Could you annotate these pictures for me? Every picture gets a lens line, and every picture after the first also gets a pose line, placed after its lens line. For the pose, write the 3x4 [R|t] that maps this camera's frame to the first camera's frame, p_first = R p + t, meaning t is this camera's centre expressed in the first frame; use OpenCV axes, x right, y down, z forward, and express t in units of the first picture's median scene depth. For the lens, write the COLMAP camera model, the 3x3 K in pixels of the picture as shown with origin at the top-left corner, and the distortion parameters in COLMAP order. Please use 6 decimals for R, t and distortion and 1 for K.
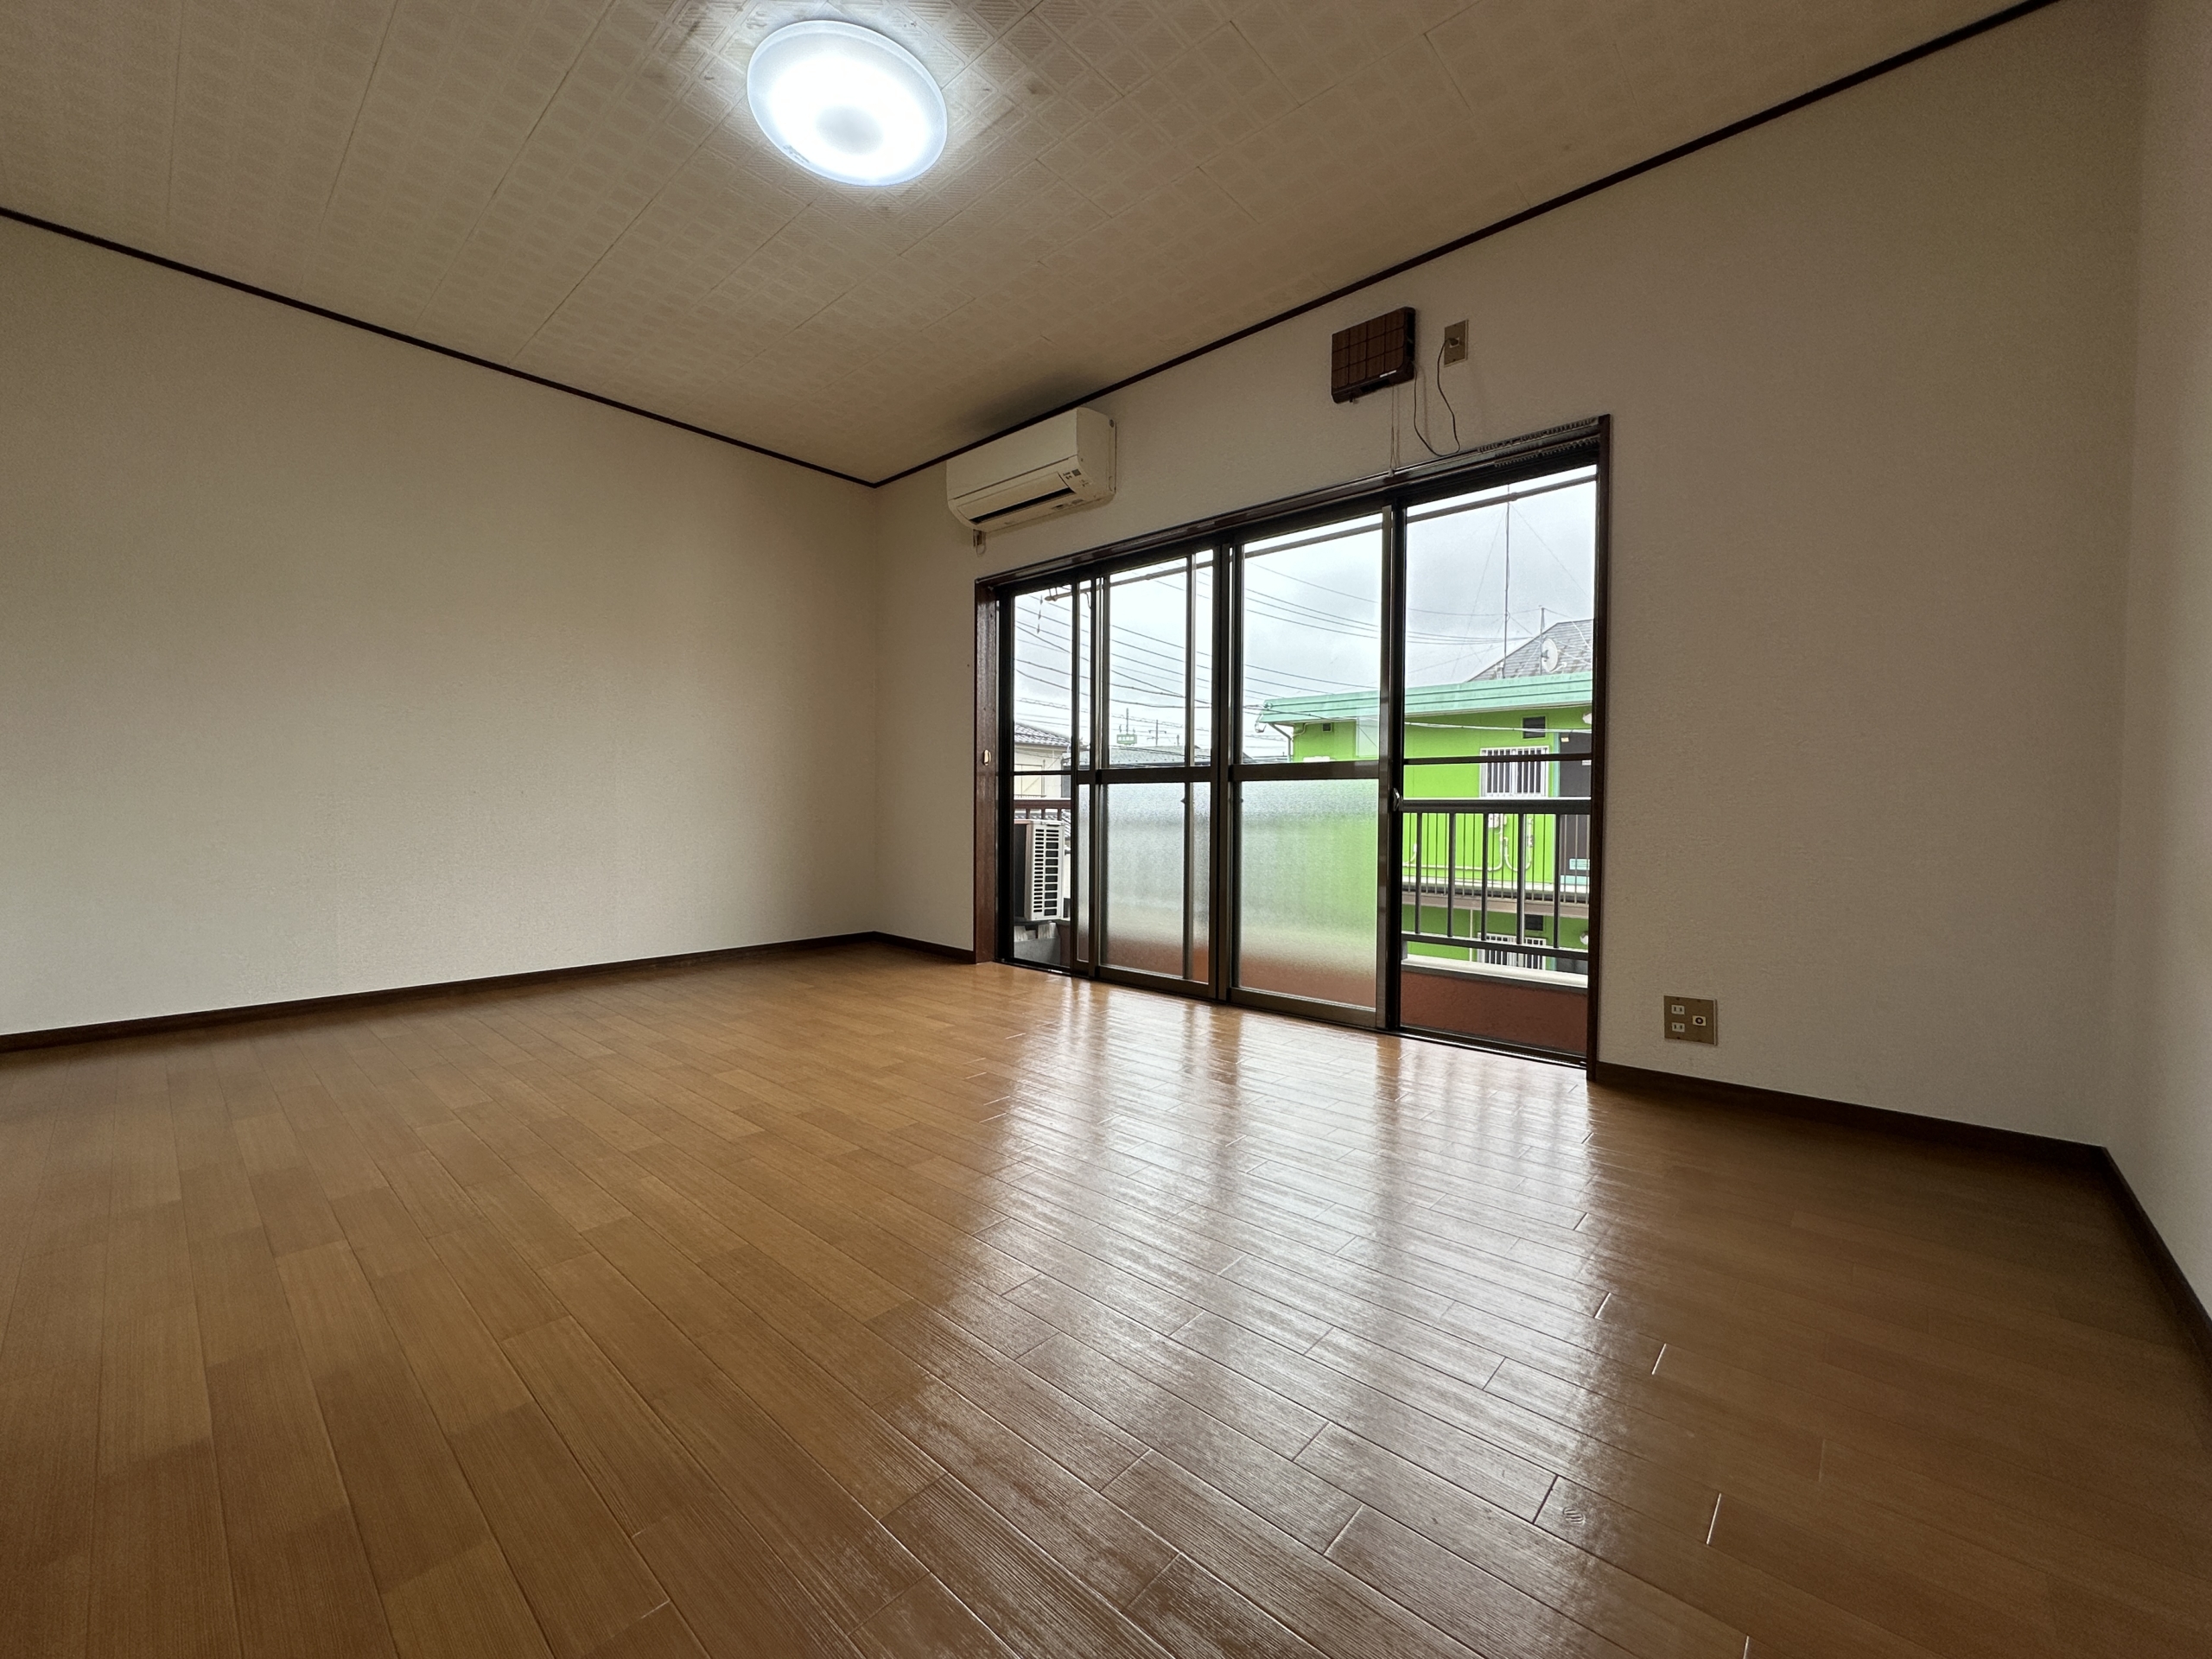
lens RADIAL K [[886.1, 0, 1102.1], [0, 886.1, 827.7], [0, 0, 1]] dist [0.000464, 0.000224]
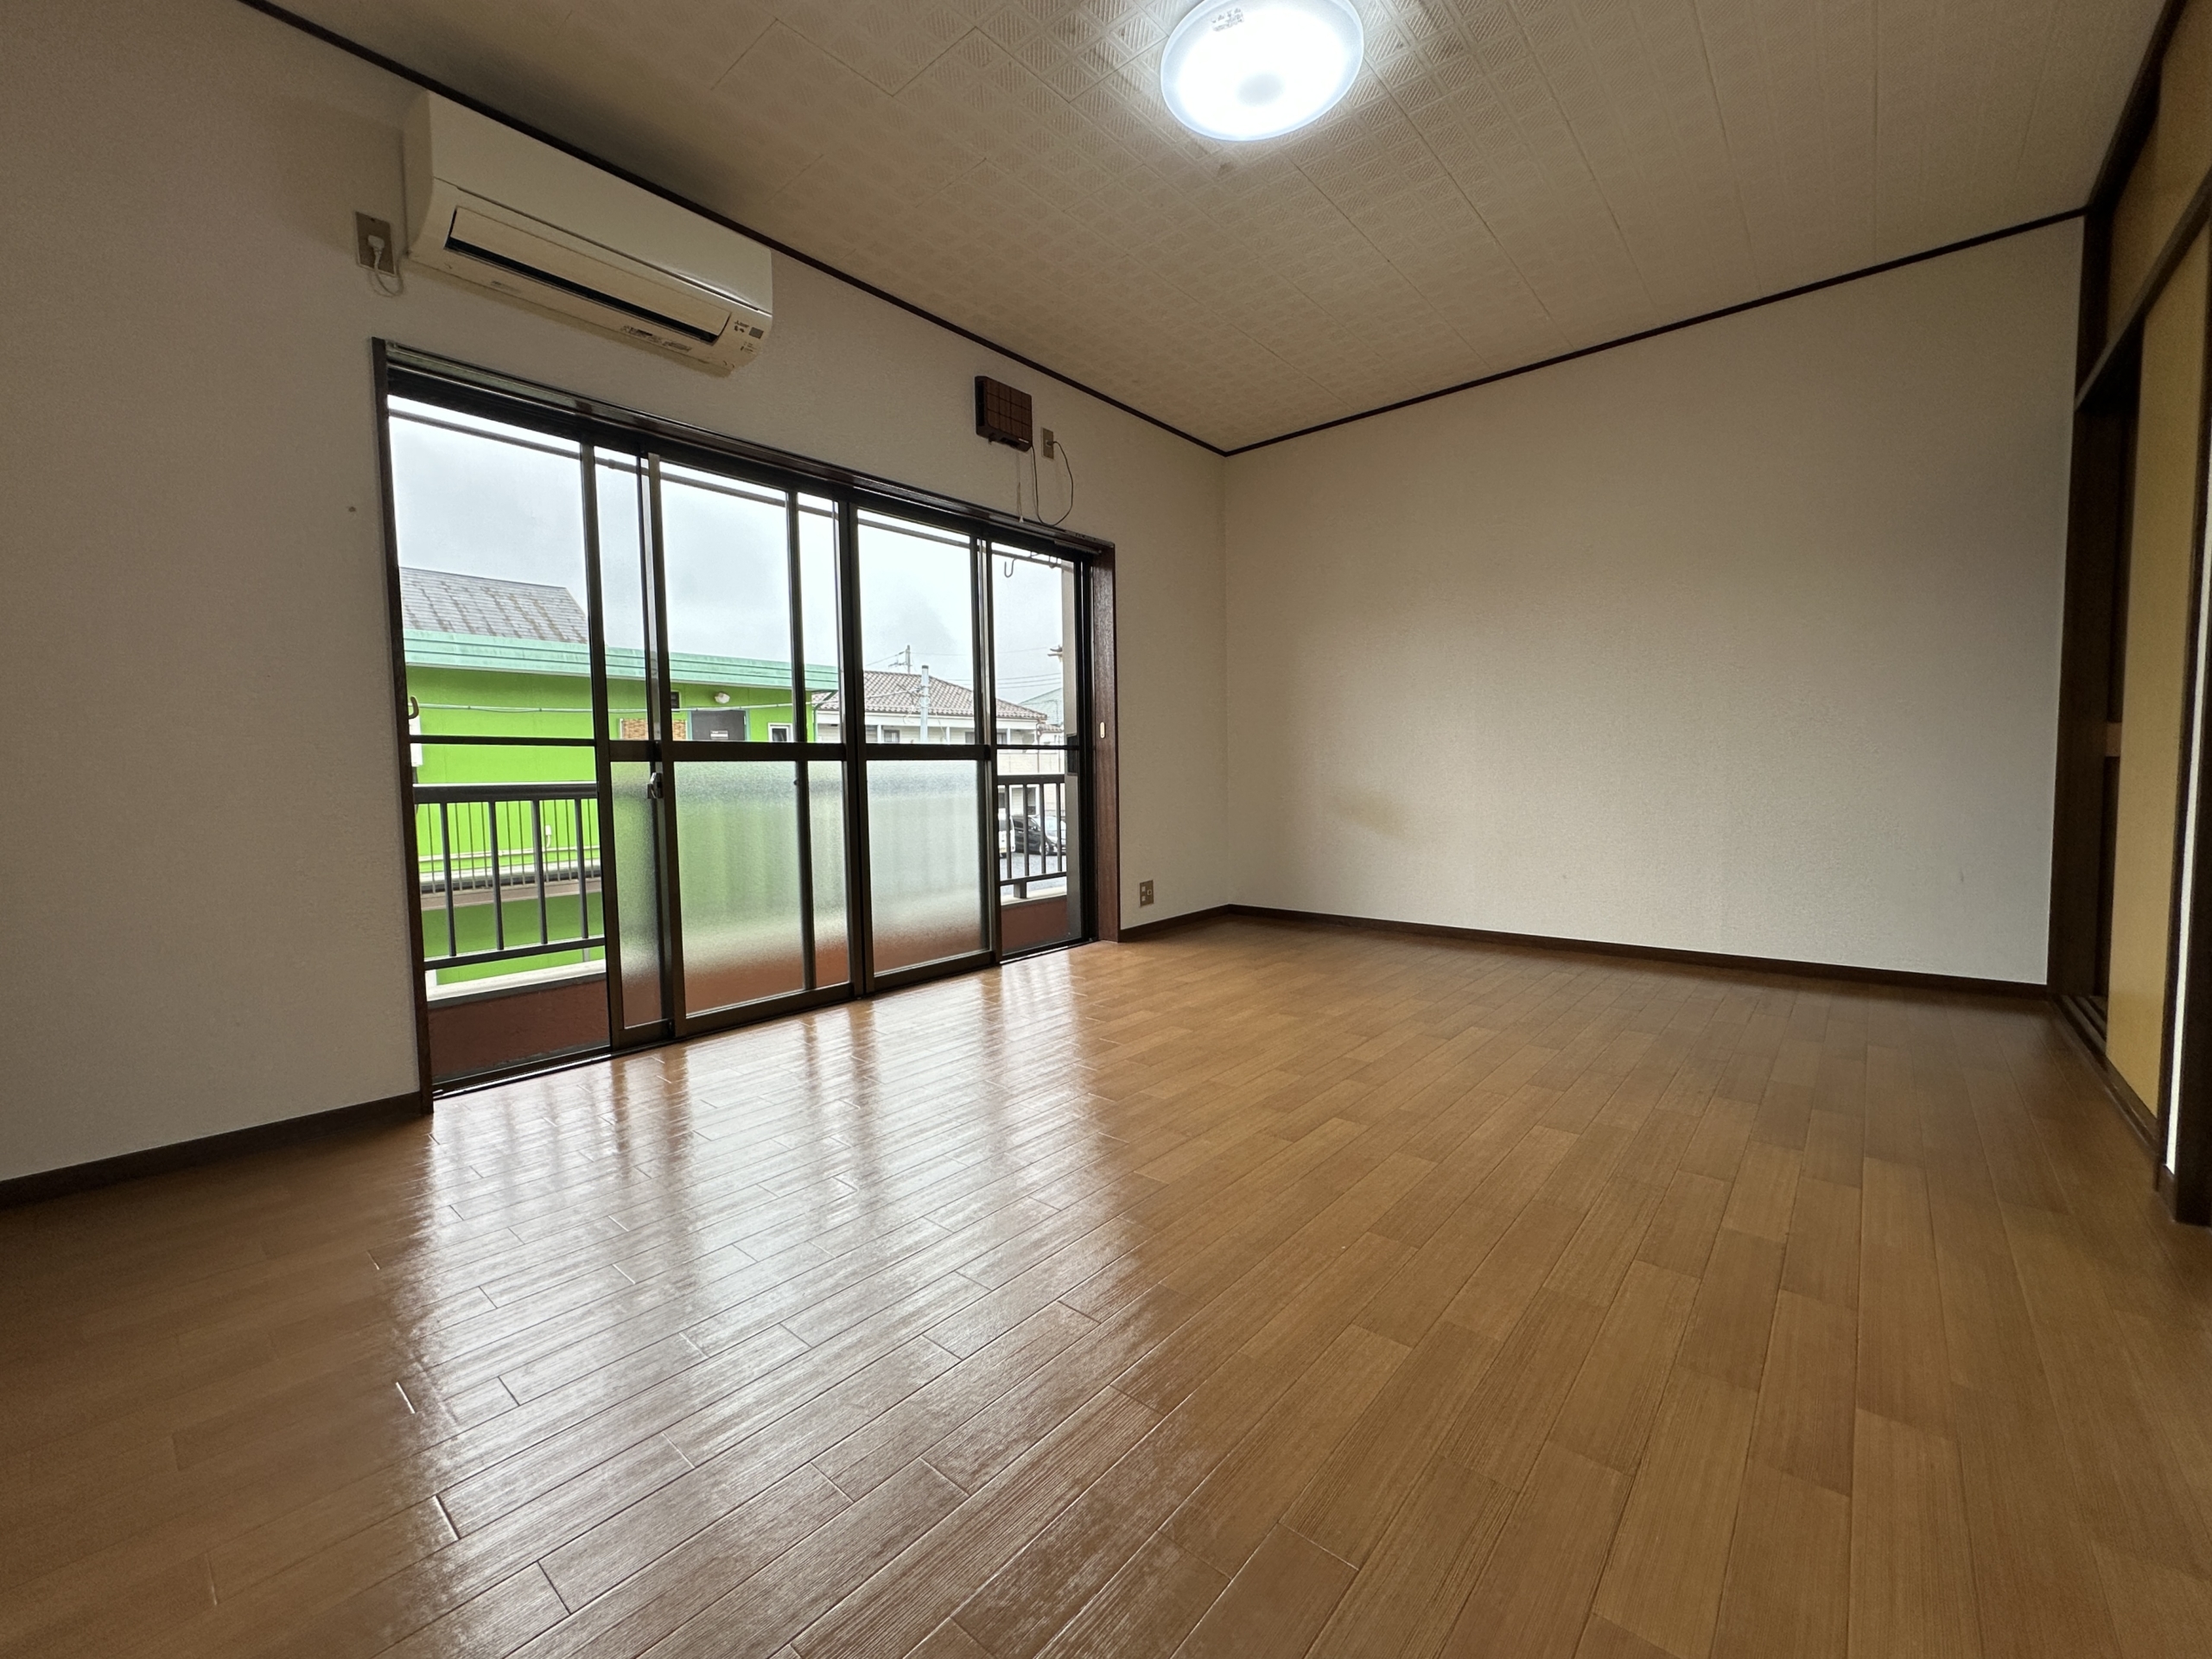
lens RADIAL K [[907.0, 0, 1106.0], [0, 907.0, 829.5], [0, 0, 1]] dist [-0.002535, -0.000012]
pose [[-0.031367, -0.061570, 0.997610, -0.906470], [0.050382, 0.996735, 0.063100, -0.028378], [-0.998237, 0.052241, -0.028163, 0.849068]]
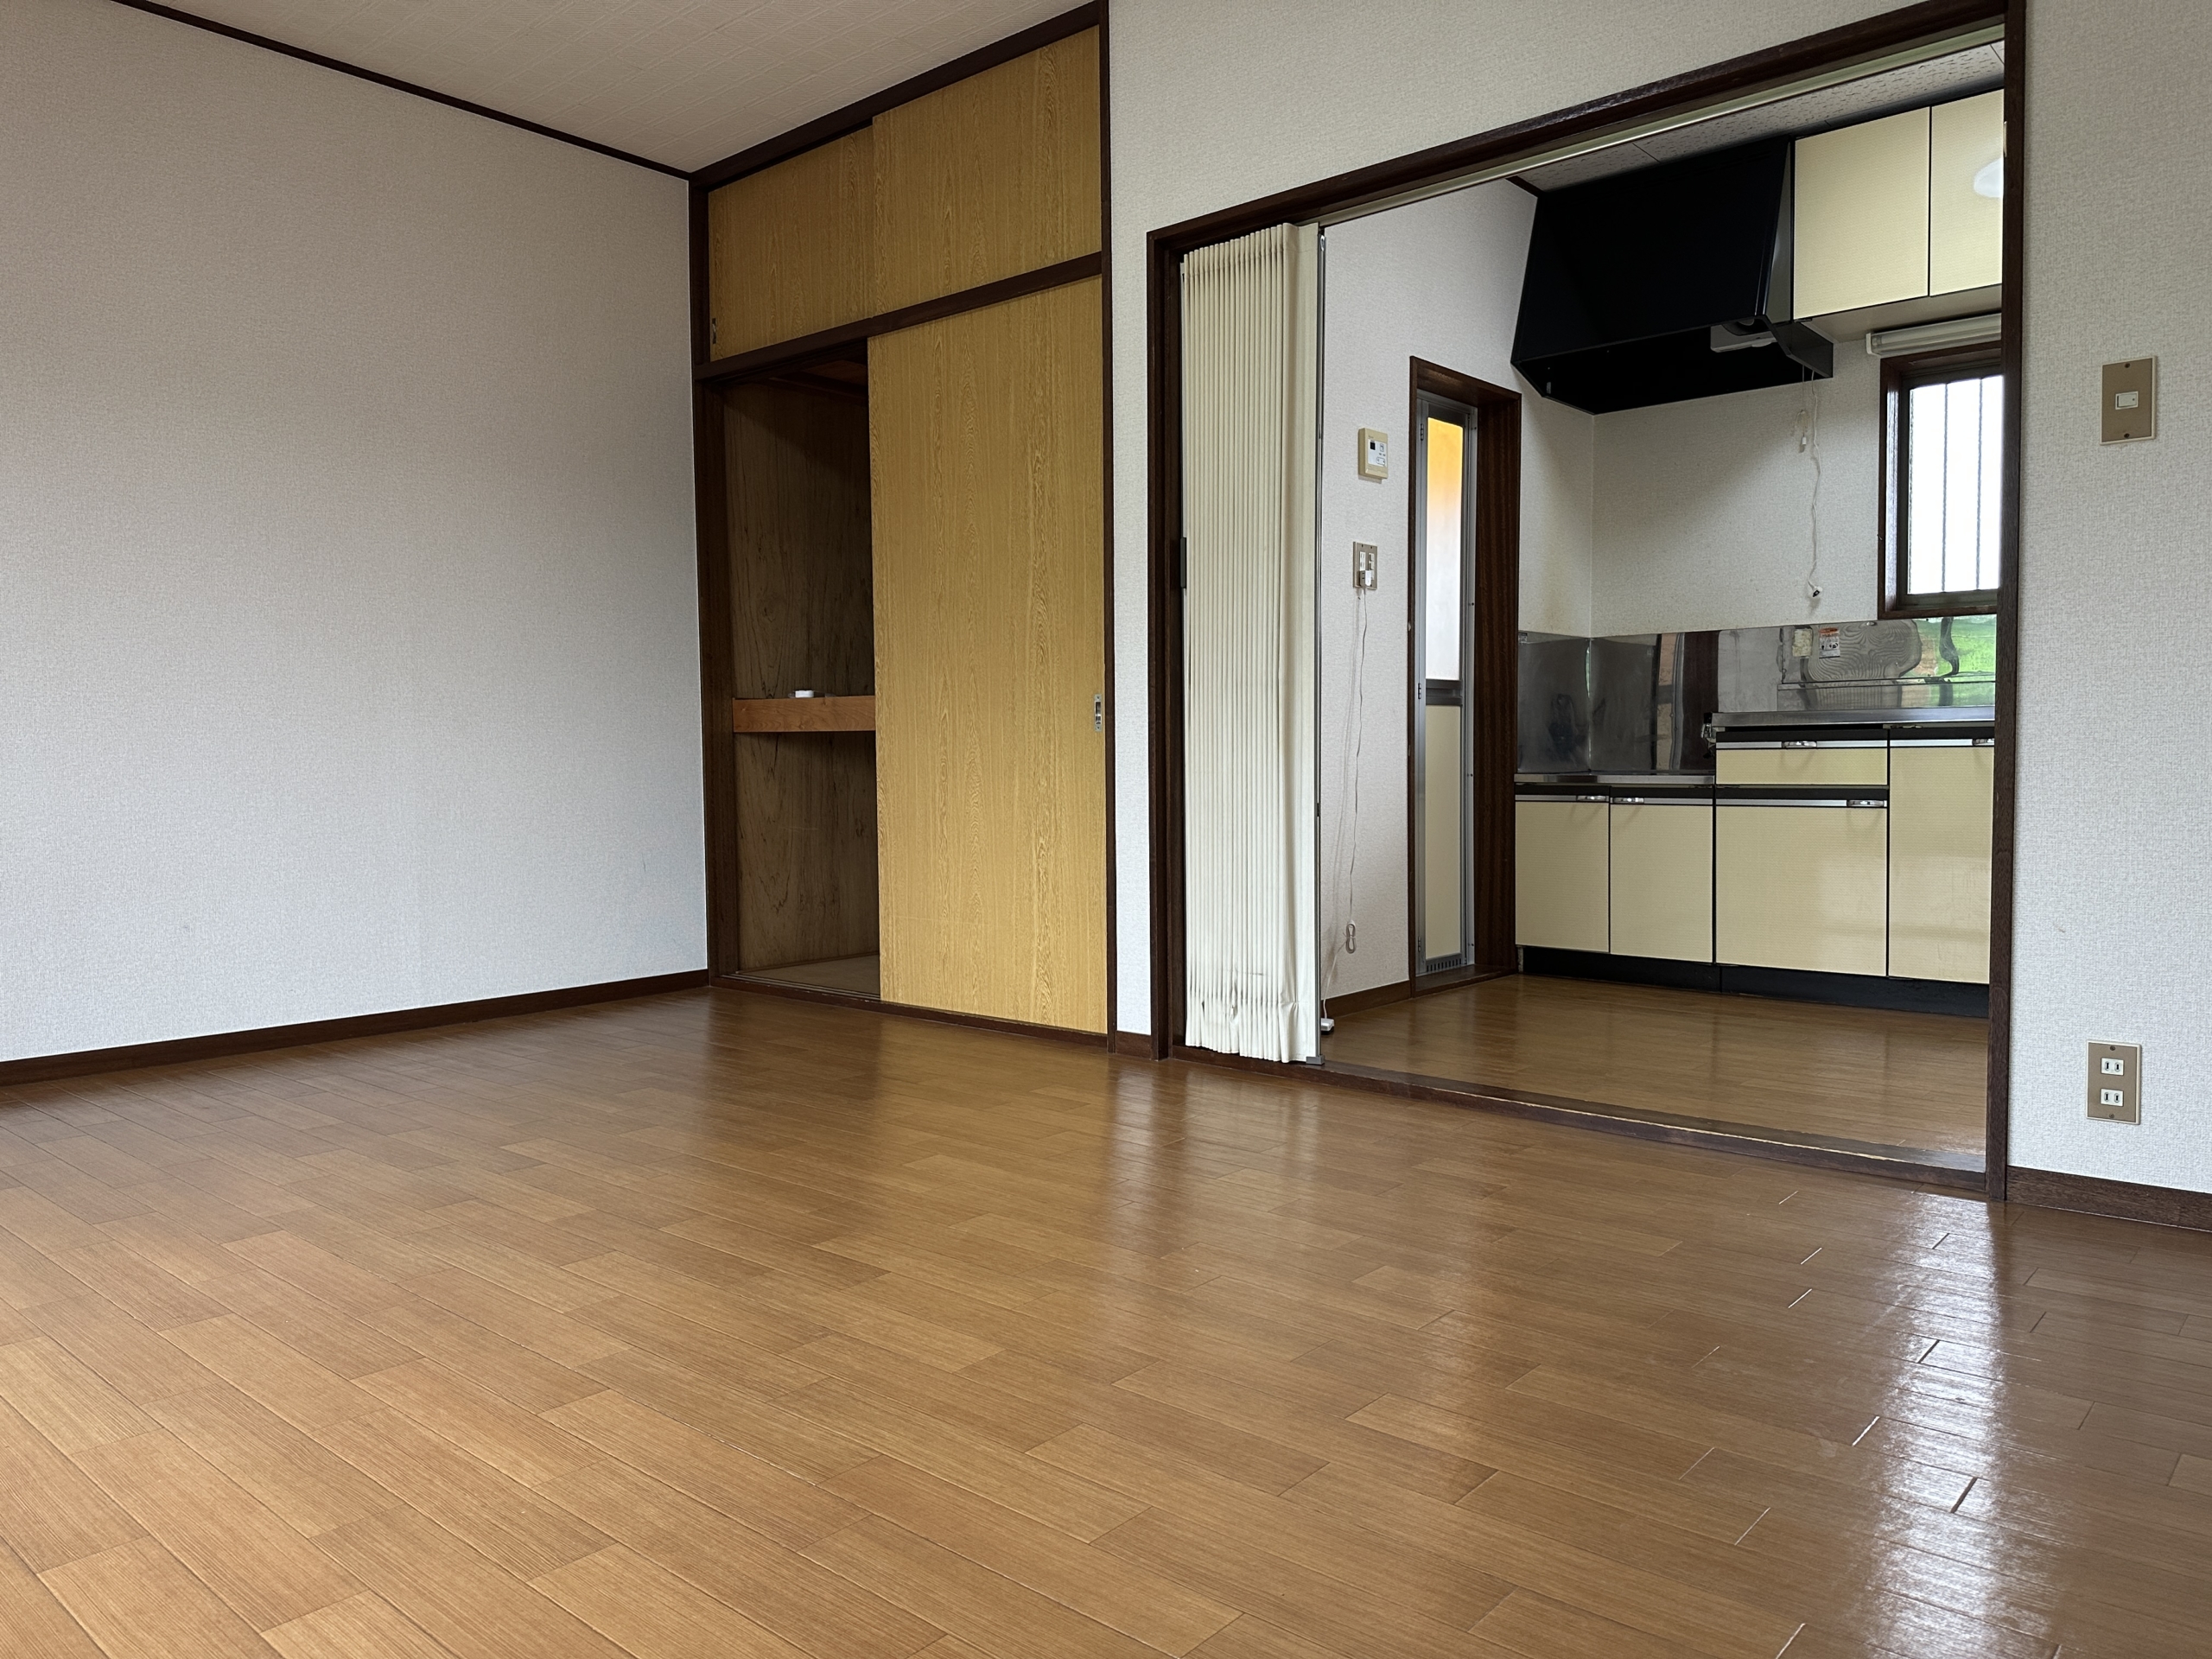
lens RADIAL K [[1542.2, 0, 1114.8], [0, 1542.2, 818.7], [0, 0, 1]] dist [0.135153, -0.227899]
pose [[-0.999769, 0.012360, -0.017598, -0.390246], [0.010941, 0.996848, 0.078572, -0.026937], [0.018513, 0.078361, -0.996753, 1.406980]]
